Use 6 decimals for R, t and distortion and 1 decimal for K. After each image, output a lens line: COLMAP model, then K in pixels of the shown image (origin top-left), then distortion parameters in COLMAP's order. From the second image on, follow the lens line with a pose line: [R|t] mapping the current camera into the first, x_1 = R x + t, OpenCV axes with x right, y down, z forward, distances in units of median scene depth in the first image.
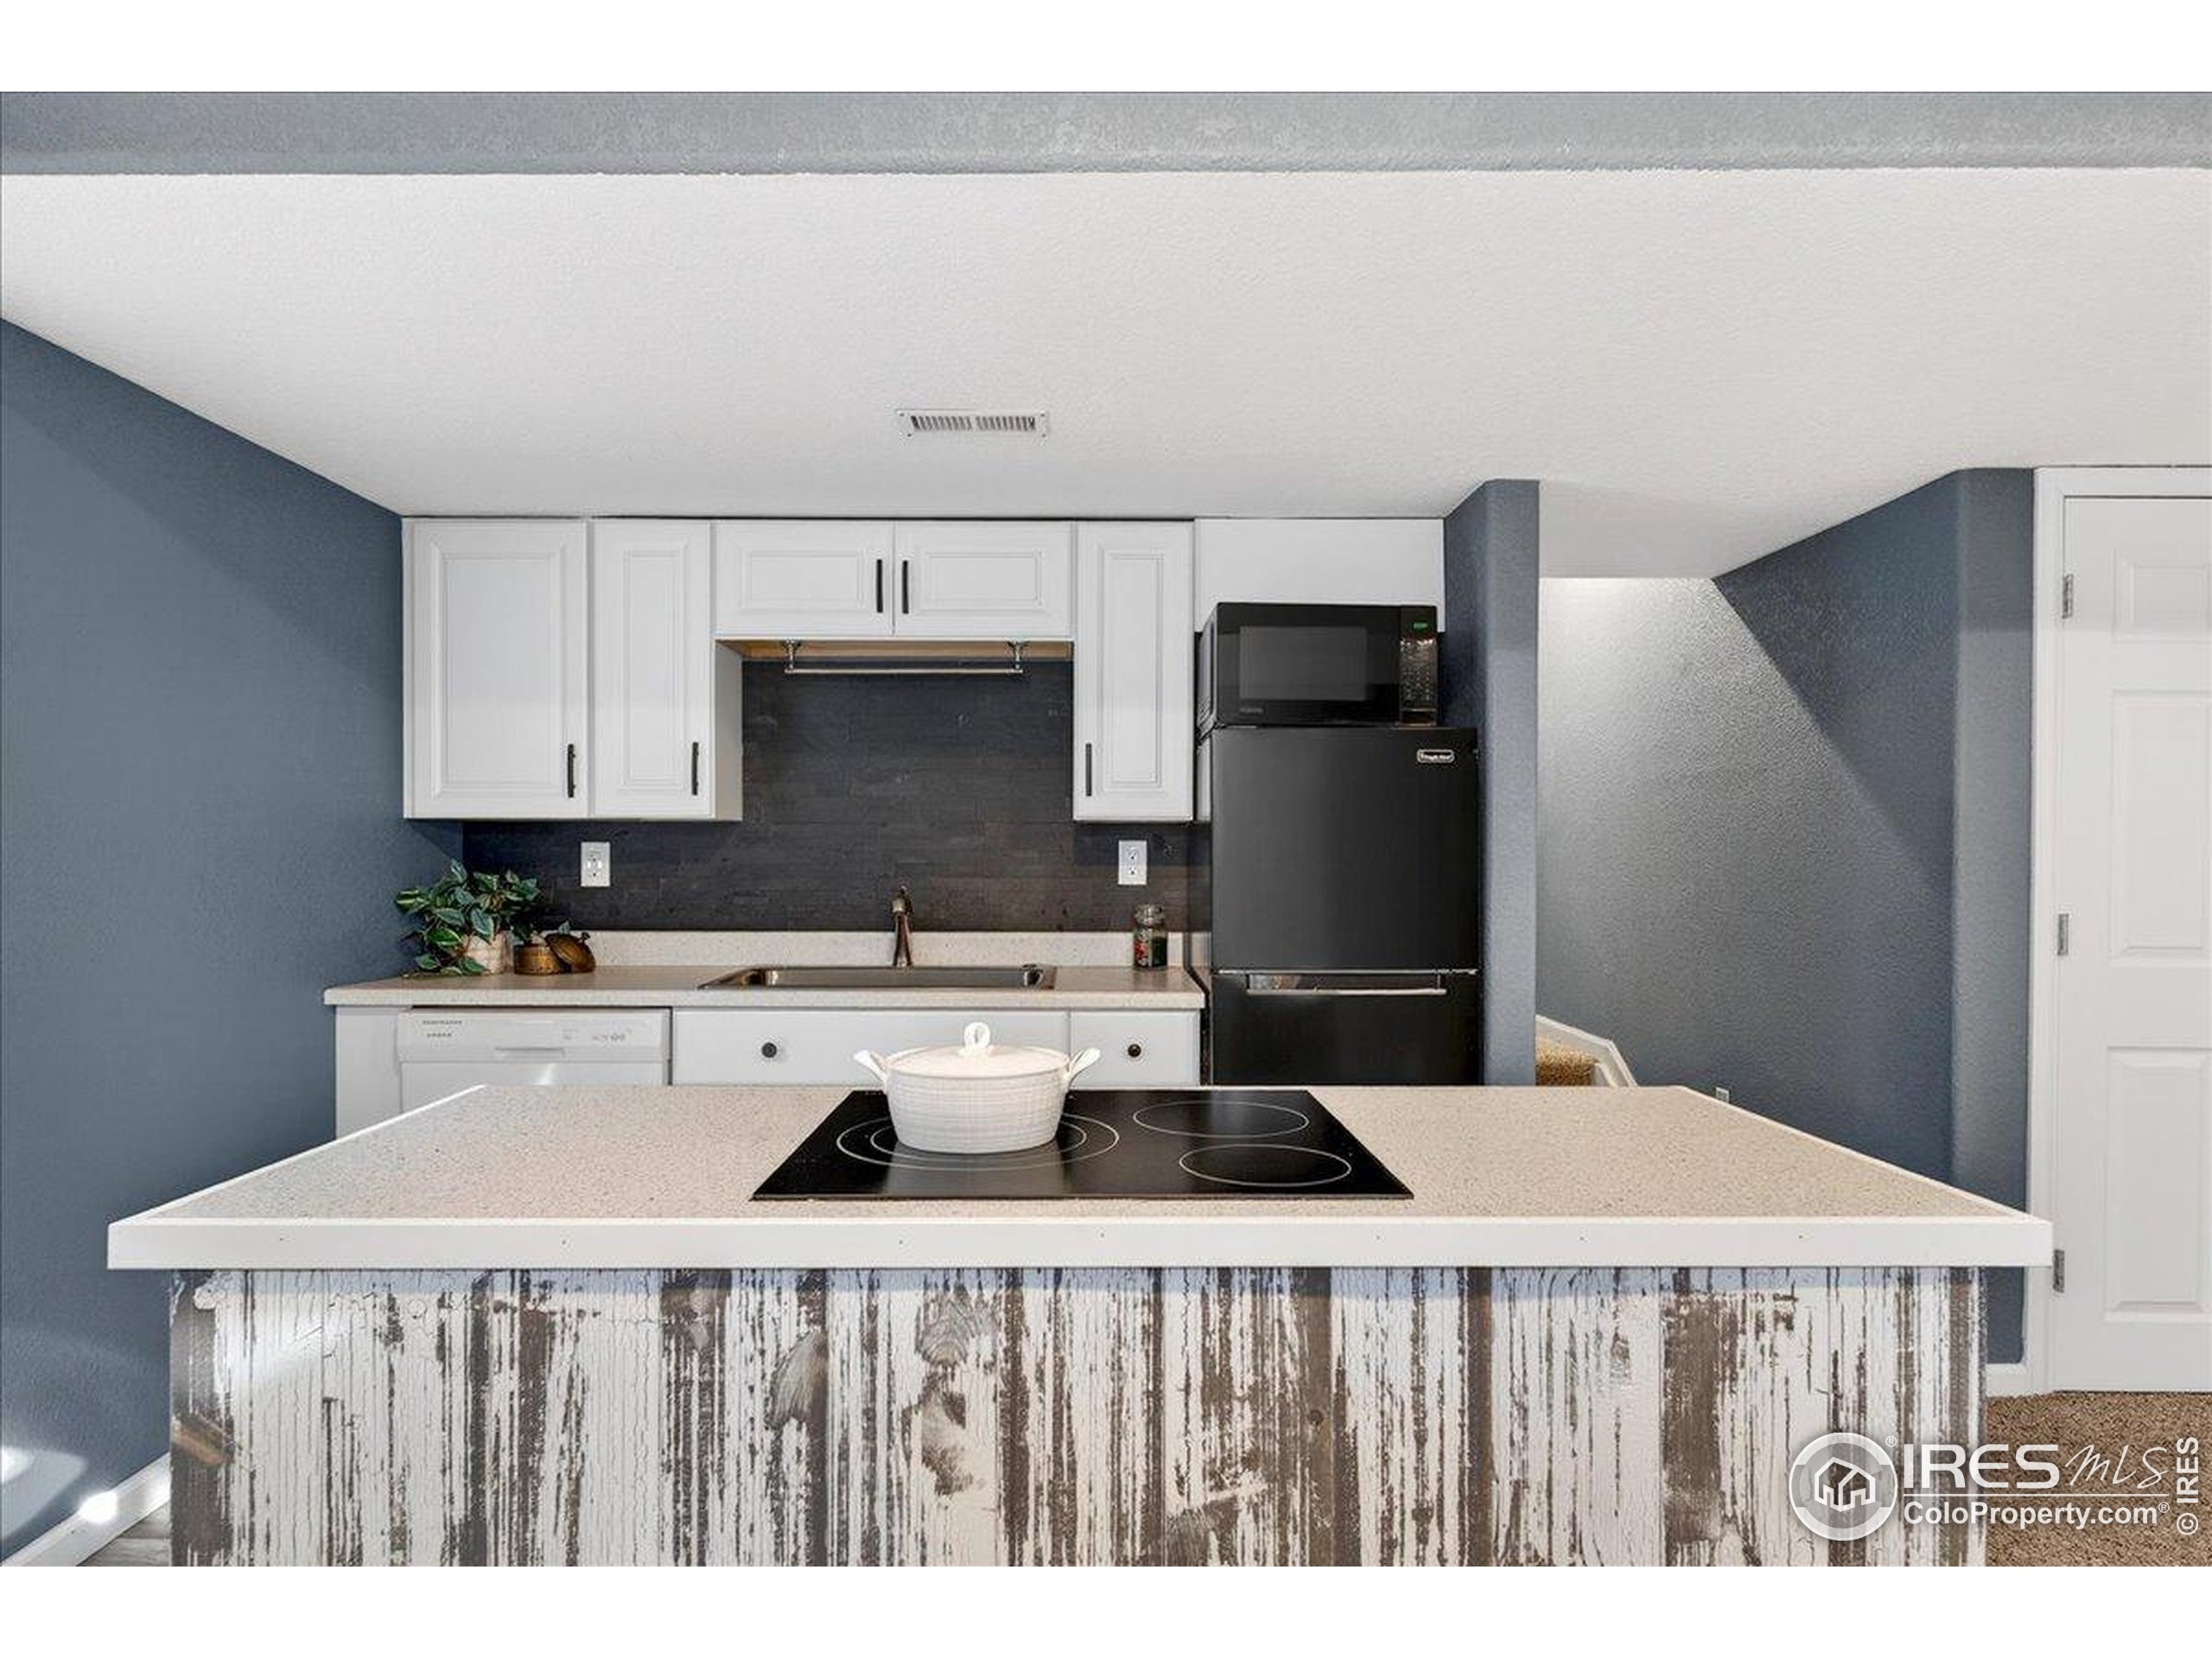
lens RADIAL K [[1575.8, 0, 1106.0], [0, 1575.8, 829.5], [0, 0, 1]] dist [0.004056, 0.000442]
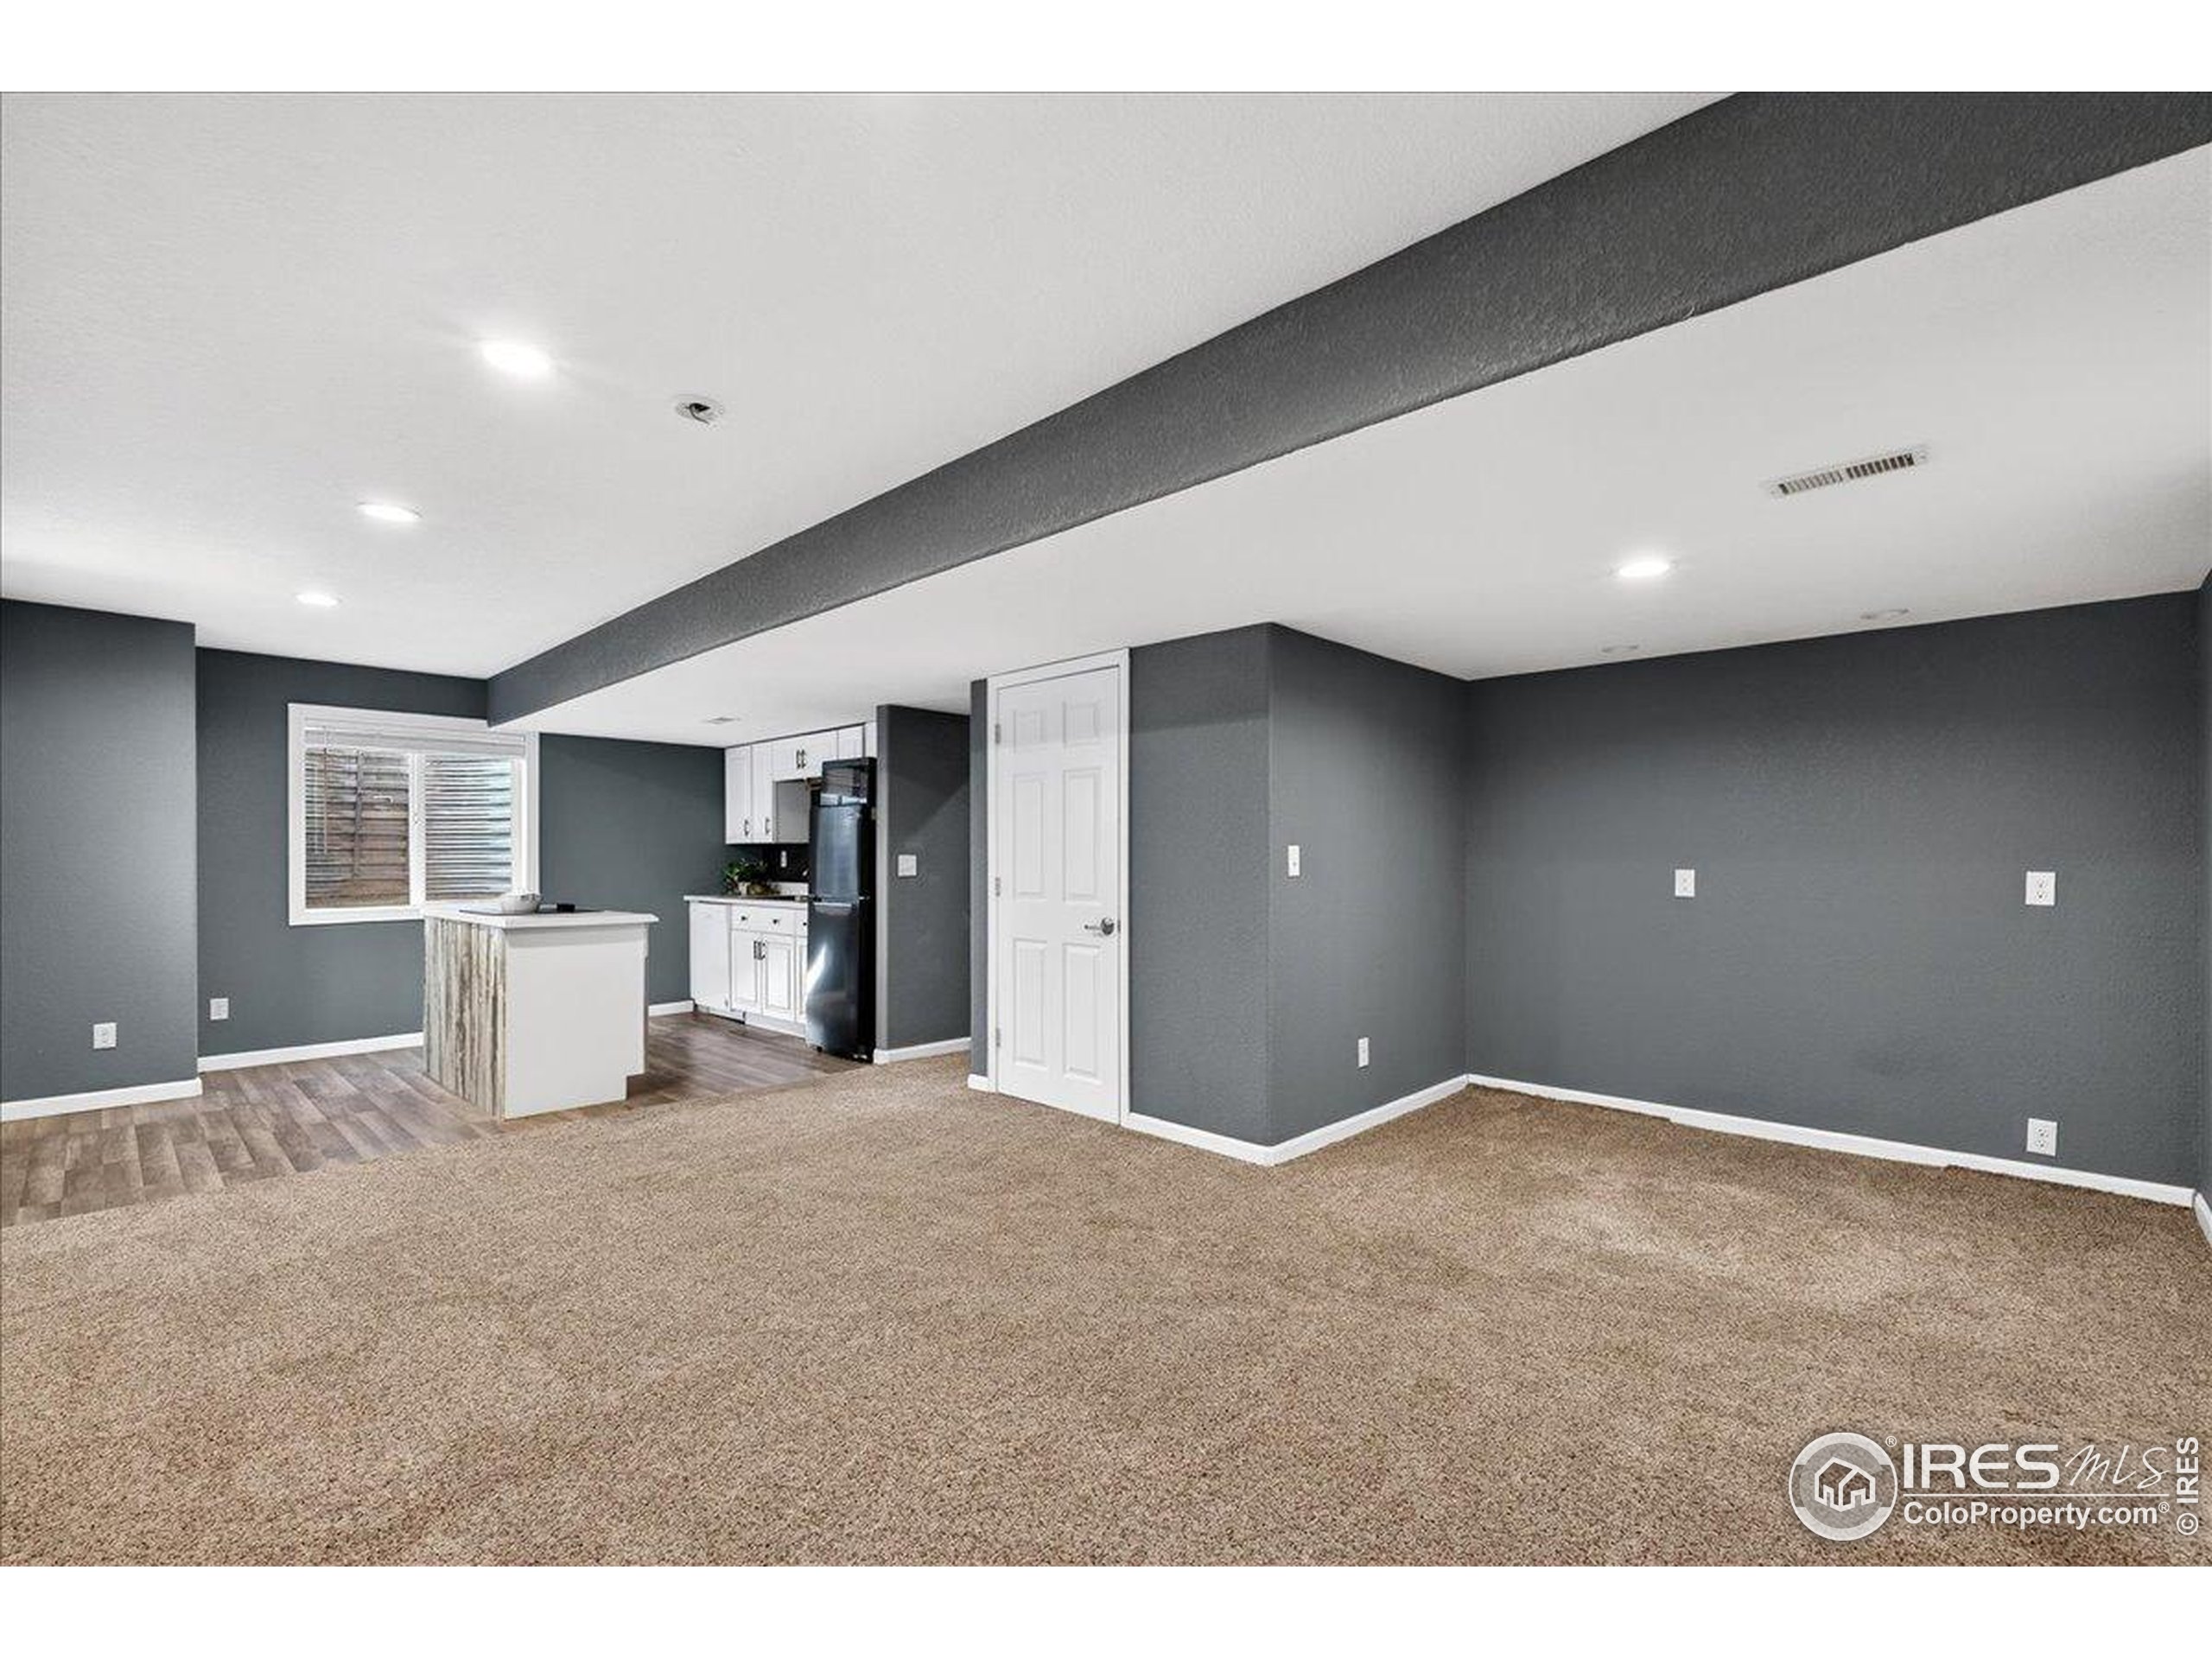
lens RADIAL K [[1575.8, 0, 1106.0], [0, 1575.8, 829.5], [0, 0, 1]] dist [0.004056, 0.000442]
pose [[0.534167, -0.018369, -0.845179, 2.508604], [0.003423, 0.999803, -0.019566, 0.027245], [0.845372, 0.007558, 0.534125, -0.024729]]
